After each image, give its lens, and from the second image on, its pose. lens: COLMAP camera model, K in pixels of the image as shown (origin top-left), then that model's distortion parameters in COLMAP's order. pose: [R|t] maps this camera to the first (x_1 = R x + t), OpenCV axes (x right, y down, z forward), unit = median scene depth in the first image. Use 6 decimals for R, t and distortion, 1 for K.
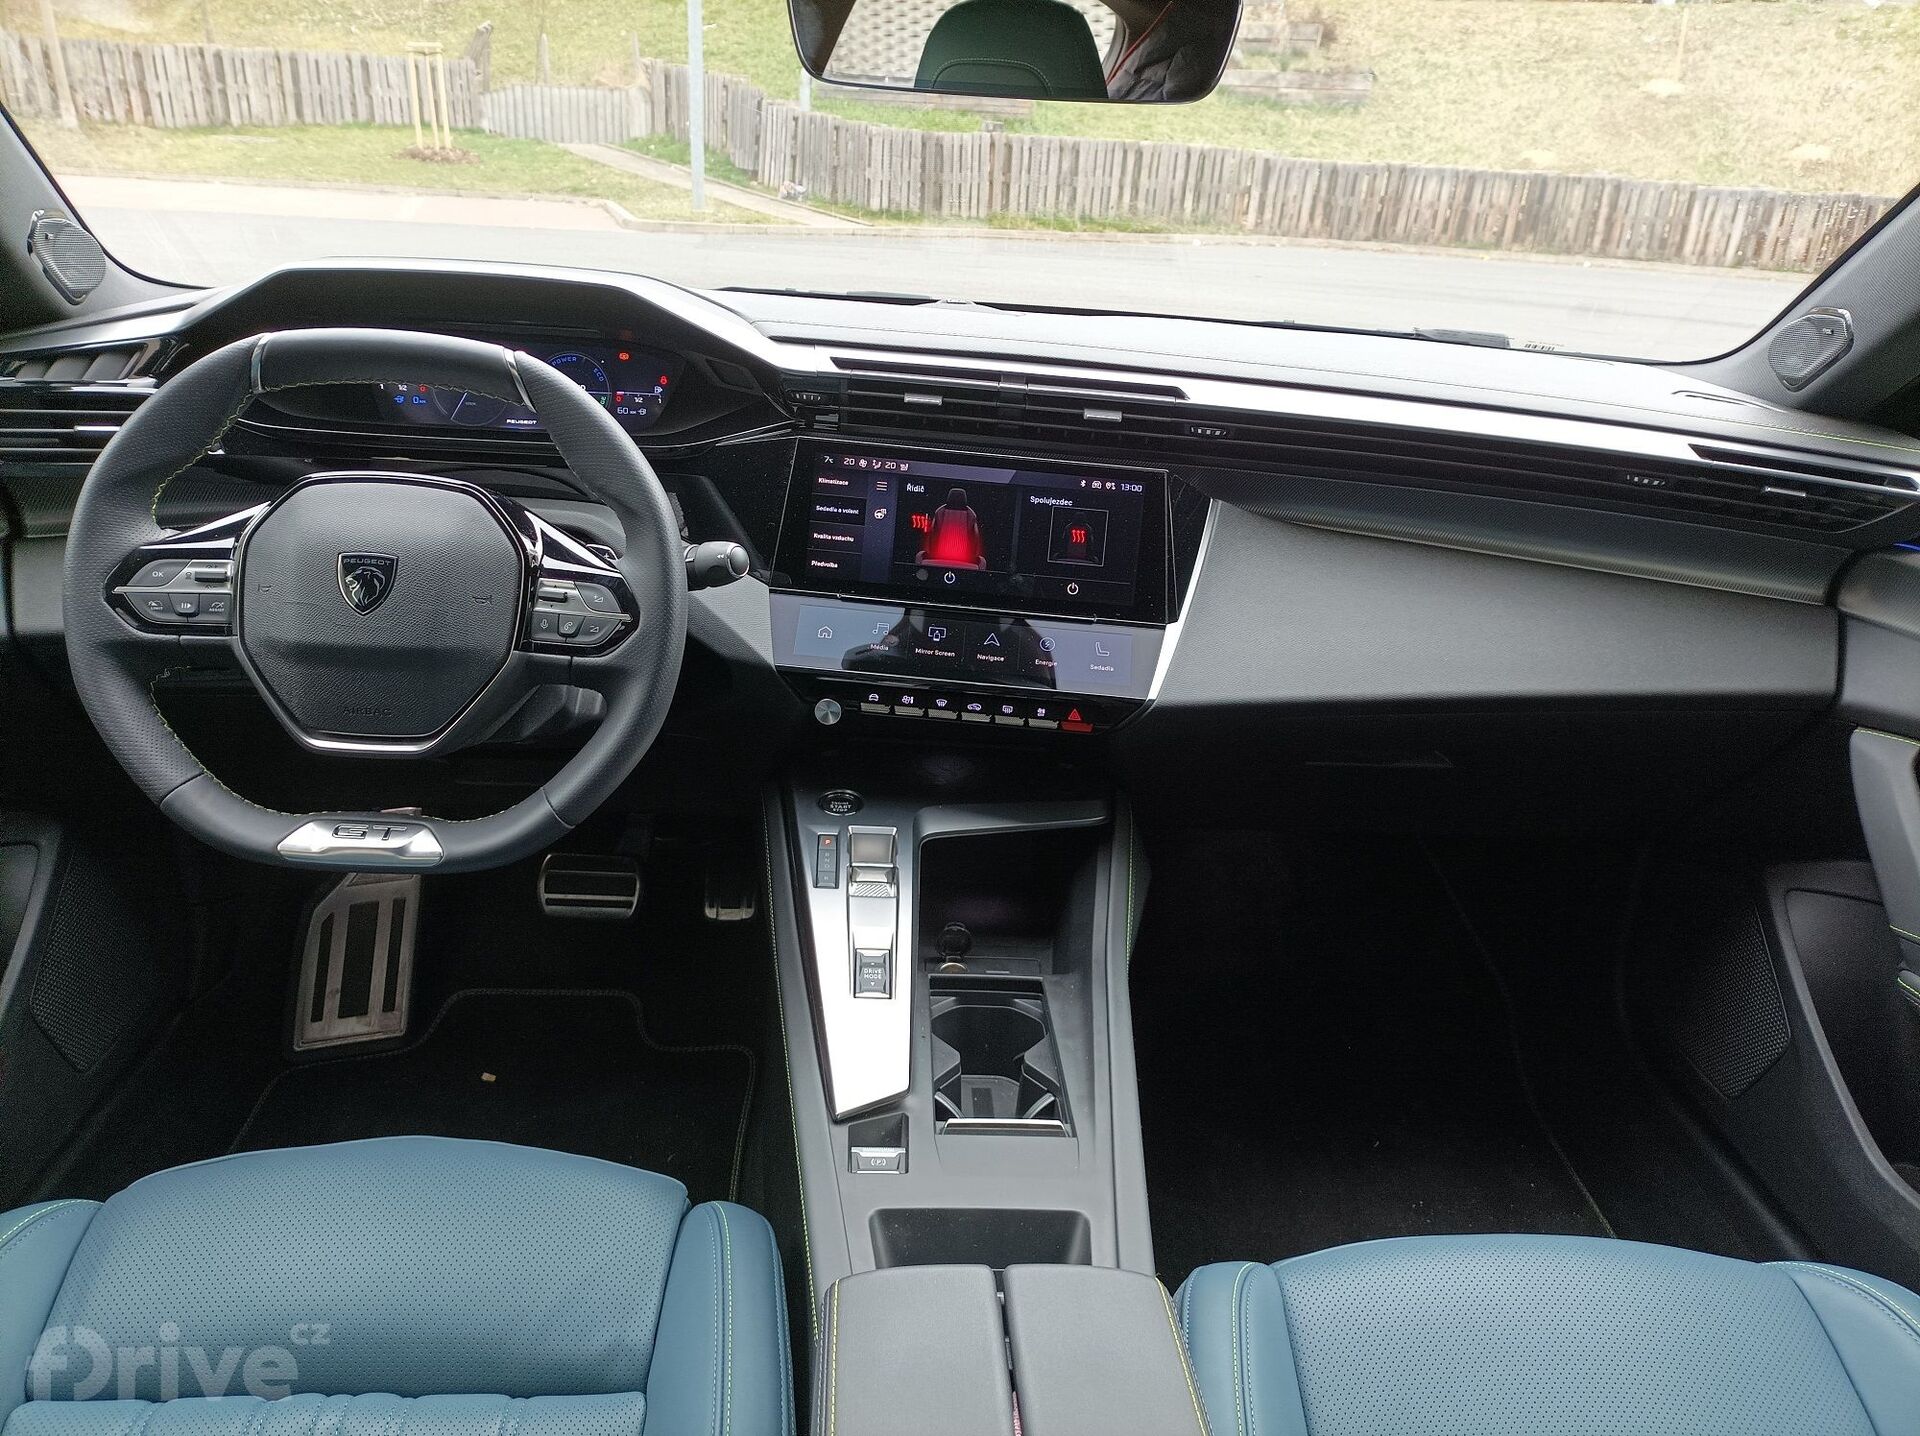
lens RADIAL K [[1476.0, 0, 961.1], [0, 1476.0, 690.8], [0, 0, 1]] dist [0.028030, -0.000306]
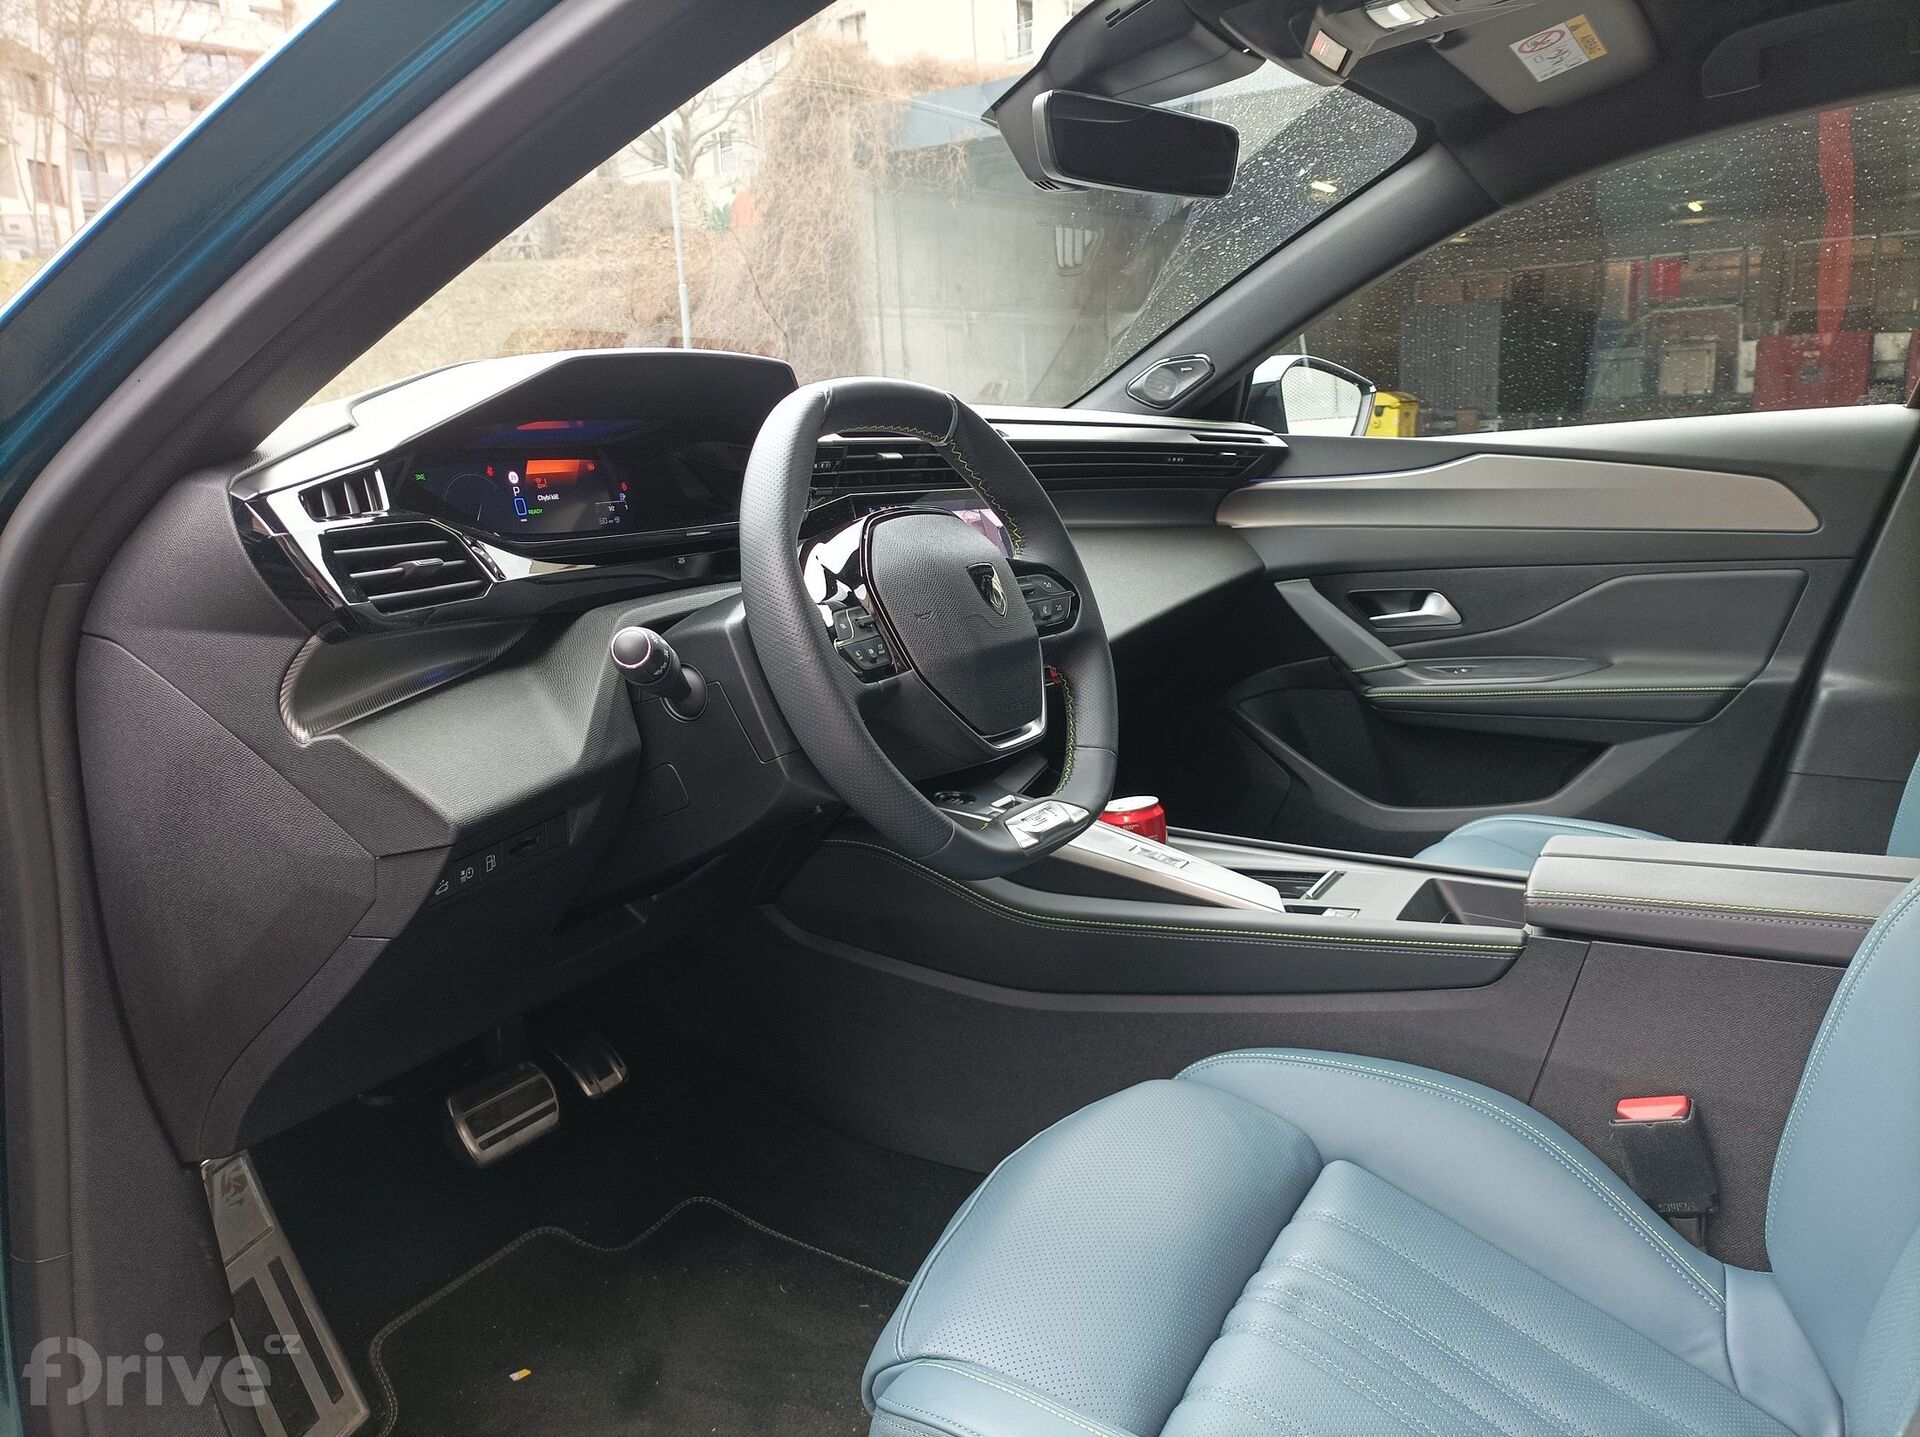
lens RADIAL K [[1476.0, 0, 961.1], [0, 1476.0, 691.3], [0, 0, 1]] dist [0.028030, -0.000306]
pose [[0.519470, -0.218479, 0.826086, -1.042929], [0.356275, 0.934098, 0.023009, -0.026627], [-0.776672, 0.282362, 0.563074, 0.340714]]
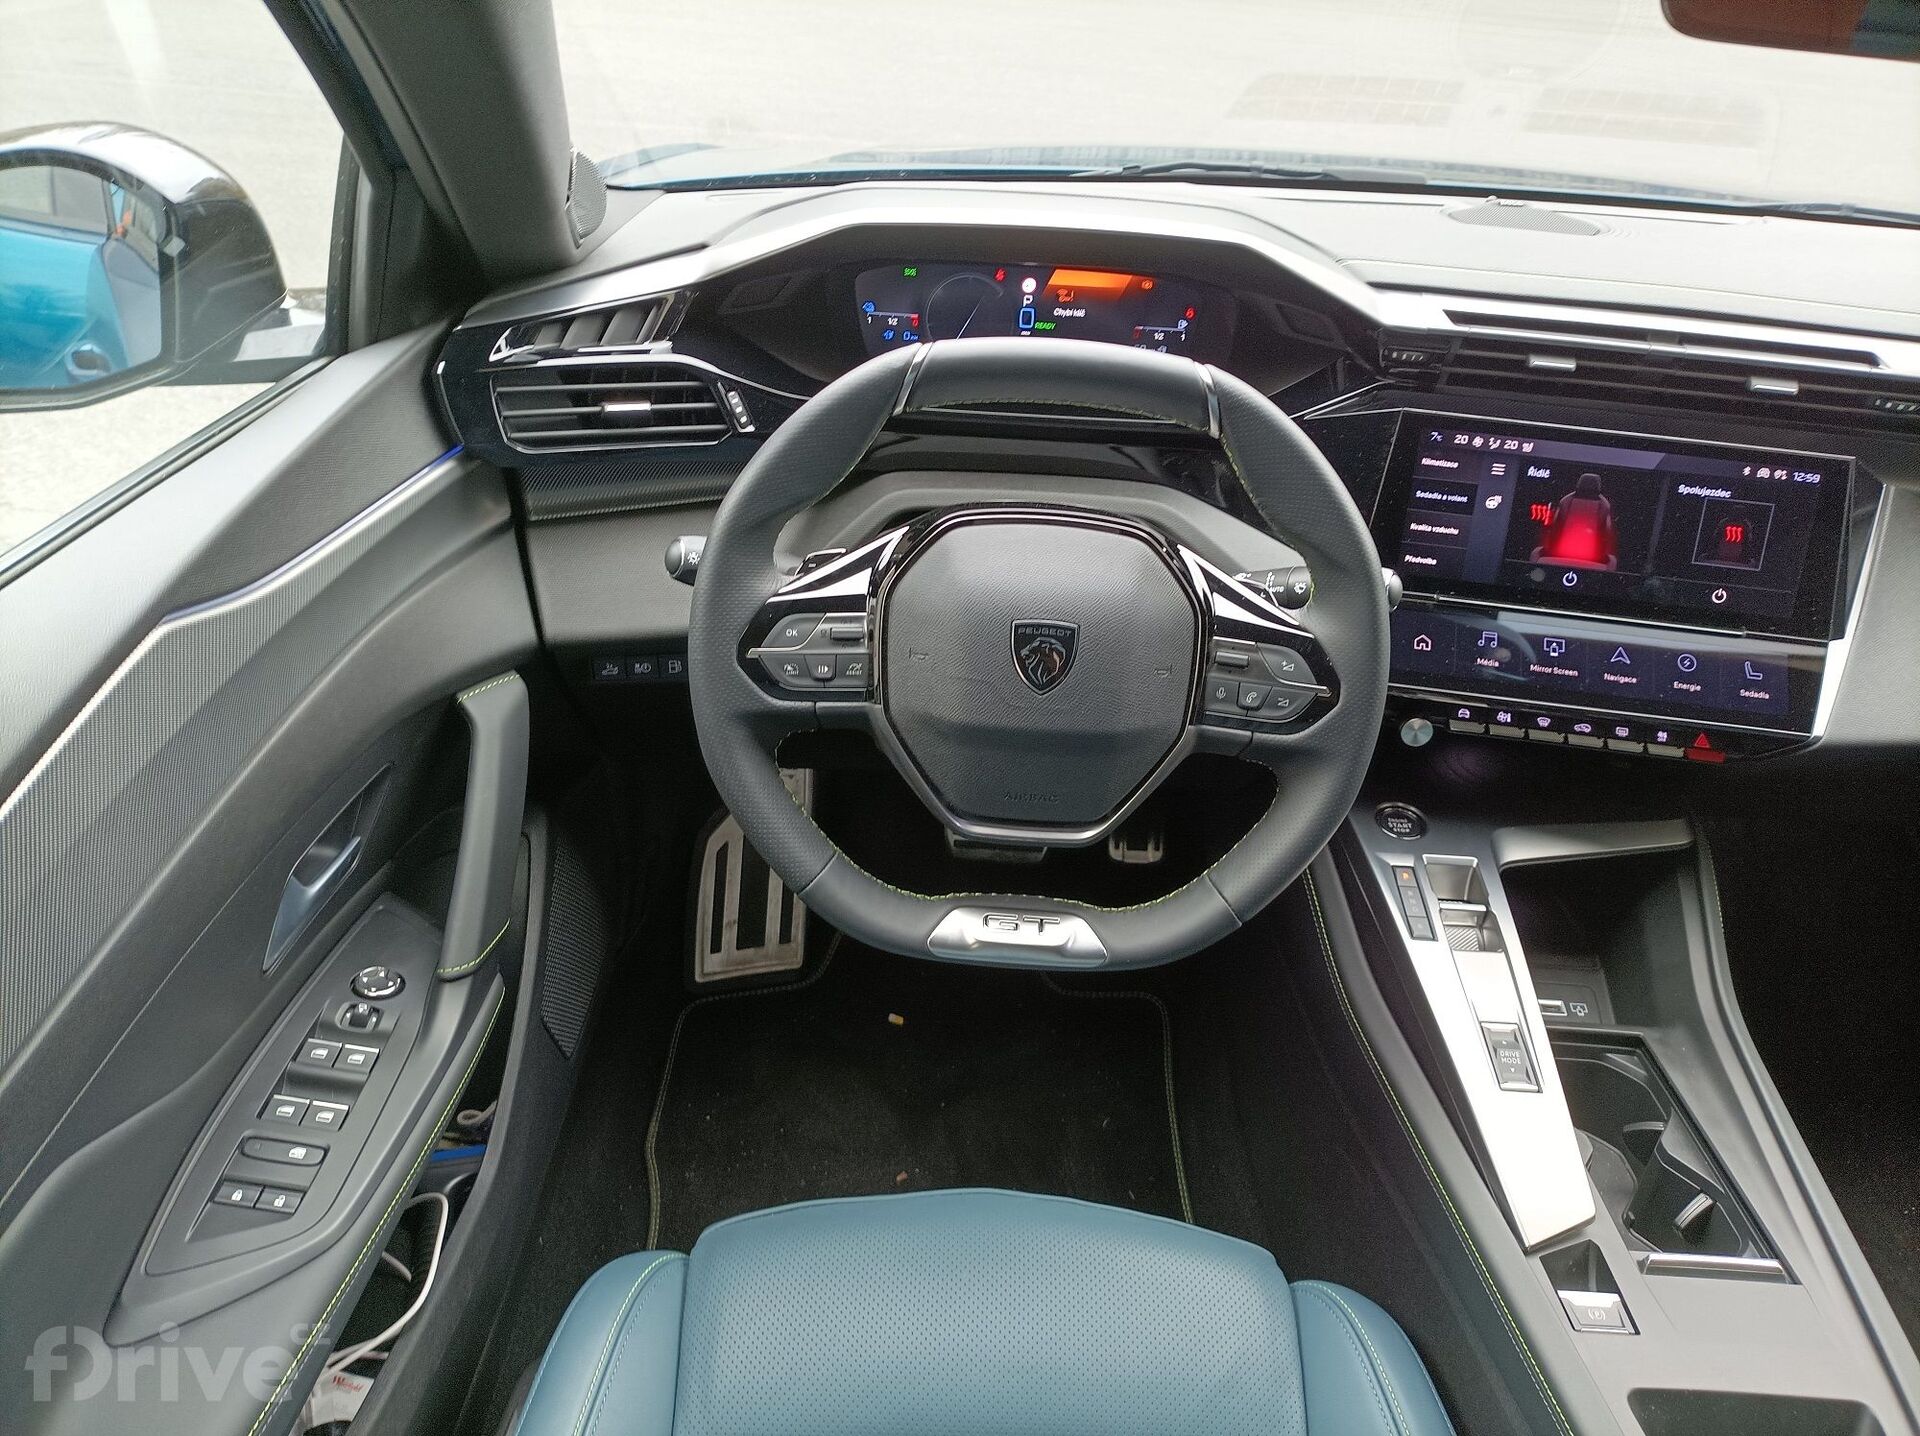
lens RADIAL K [[1493.4, 0, 960.0], [0, 1493.4, 718.0], [0, 0, 1]] dist [-0.001627, -0.005664]
pose [[0.996671, 0.030351, -0.075667, -0.291984], [-0.016906, 0.984889, 0.172358, -0.140797], [0.079755, -0.170505, 0.982124, 0.114156]]
